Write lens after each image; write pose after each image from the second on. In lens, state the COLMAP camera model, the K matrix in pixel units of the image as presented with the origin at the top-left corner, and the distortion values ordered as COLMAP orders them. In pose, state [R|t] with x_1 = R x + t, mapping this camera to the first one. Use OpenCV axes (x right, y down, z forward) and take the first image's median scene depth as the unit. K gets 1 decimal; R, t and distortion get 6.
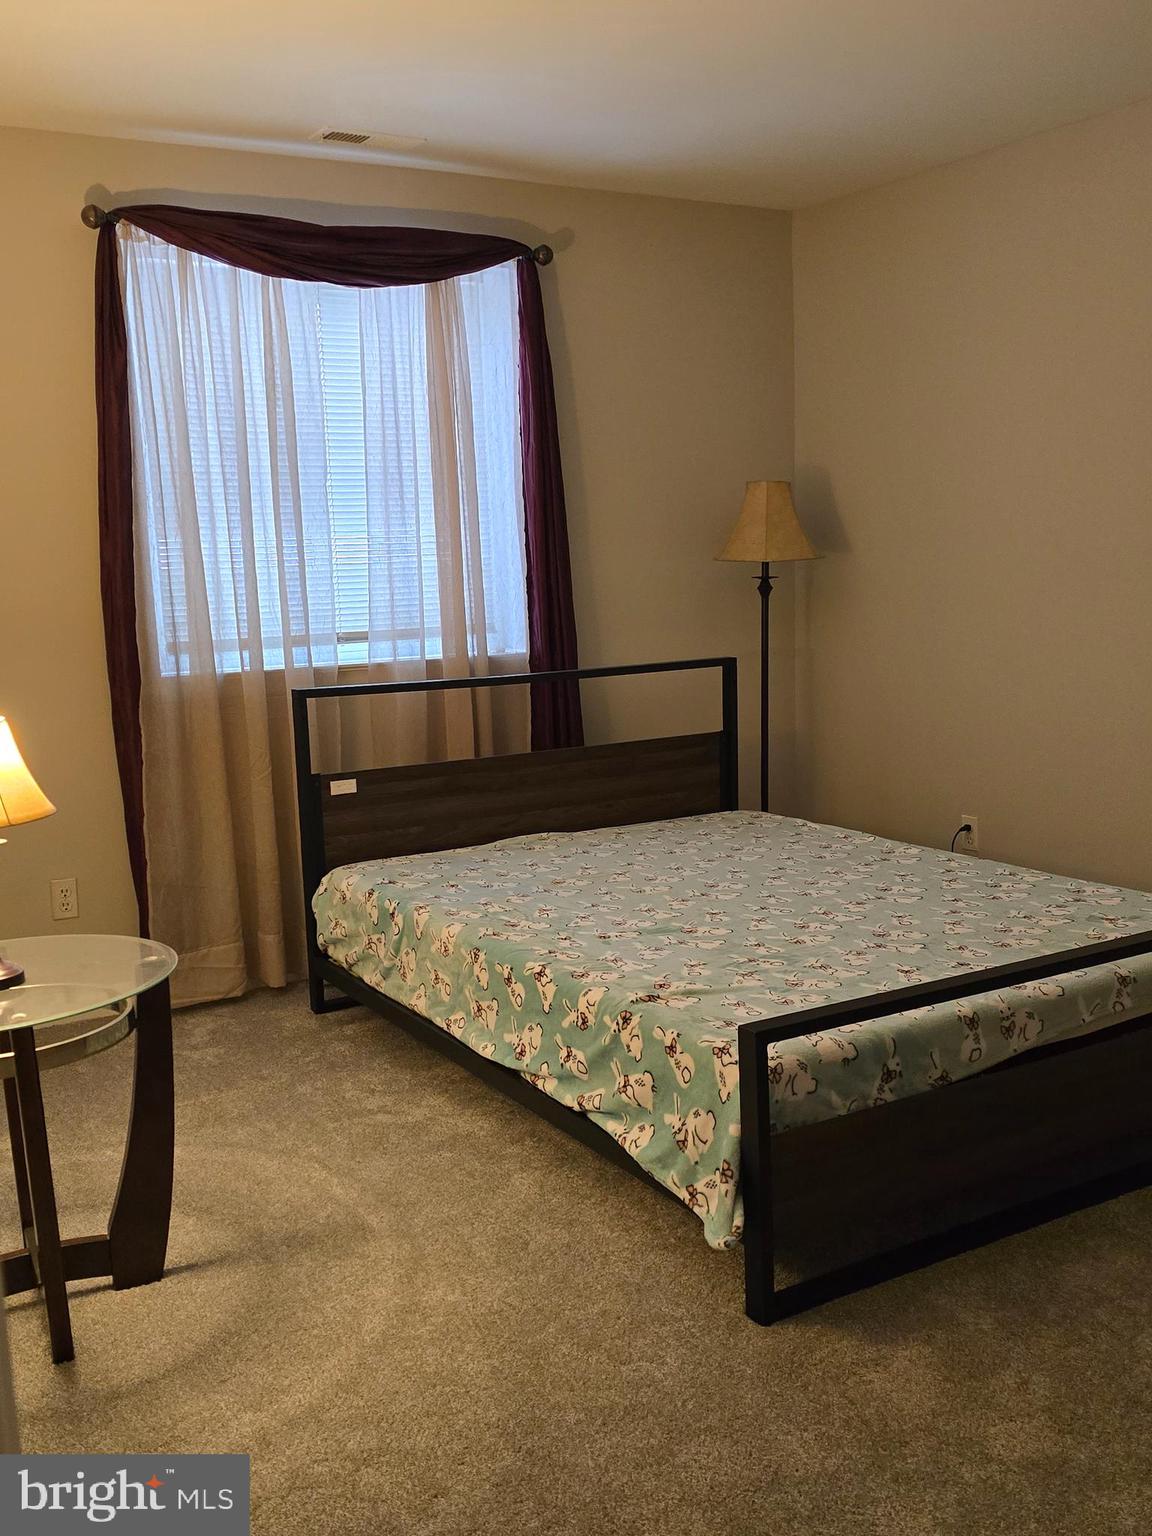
lens RADIAL K [[1479.9, 0, 550.7], [0, 1479.9, 821.0], [0, 0, 1]] dist [0.091502, -0.089727]
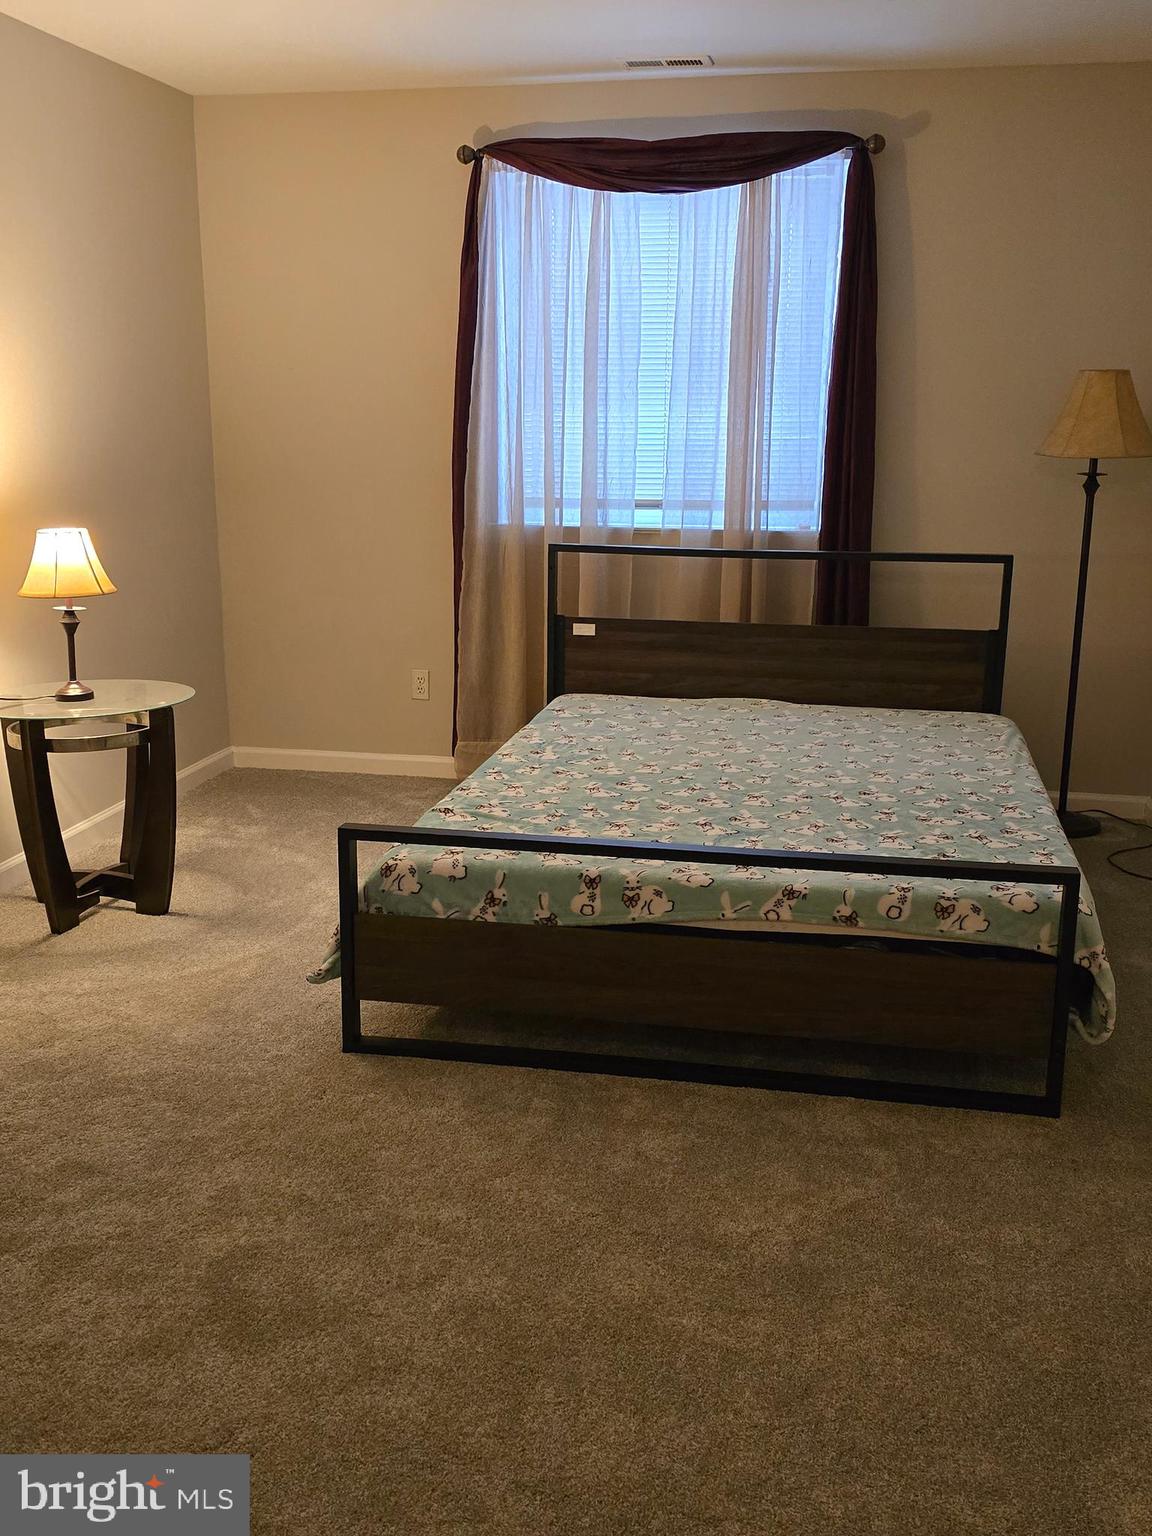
lens RADIAL K [[1498.6, 0, 580.6], [0, 1498.6, 794.9], [0, 0, 1]] dist [0.110817, -0.160536]
pose [[0.737742, 0.205022, -0.643197, 0.644449], [-0.151362, 0.978746, 0.138368, -0.057350], [0.657895, -0.004725, 0.753095, 0.080447]]
